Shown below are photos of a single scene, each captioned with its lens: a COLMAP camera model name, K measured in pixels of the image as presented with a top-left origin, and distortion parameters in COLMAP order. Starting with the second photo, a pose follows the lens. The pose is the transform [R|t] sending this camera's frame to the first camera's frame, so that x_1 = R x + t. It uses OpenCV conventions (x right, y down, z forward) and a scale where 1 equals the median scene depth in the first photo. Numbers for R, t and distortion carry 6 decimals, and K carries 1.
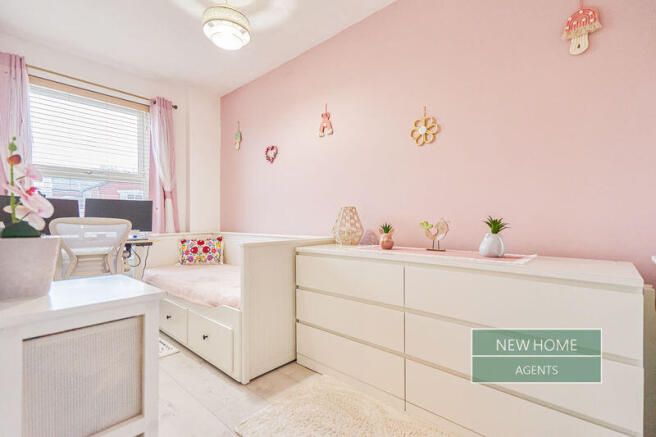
lens RADIAL K [[302.6, 0, 321.7], [0, 302.6, 224.7], [0, 0, 1]] dist [0.040895, -0.004443]
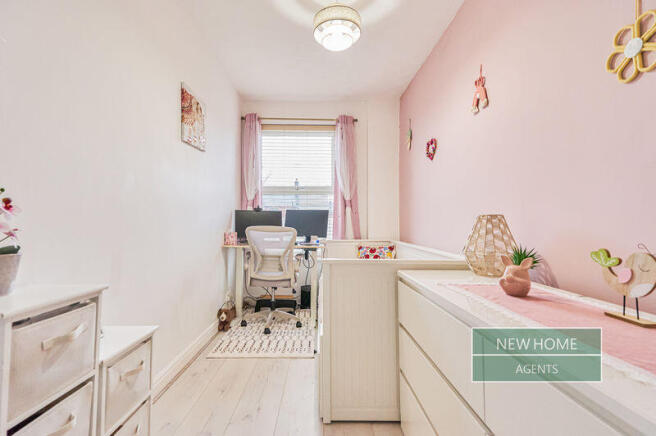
lens RADIAL K [[302.6, 0, 326.5], [0, 302.6, 220.4], [0, 0, 1]] dist [0.040895, -0.004443]
pose [[0.712413, 0.000796, -0.701760, 0.246567], [-0.018393, 0.999677, -0.017539, -0.024586], [0.701519, 0.025403, 0.712198, 0.254311]]
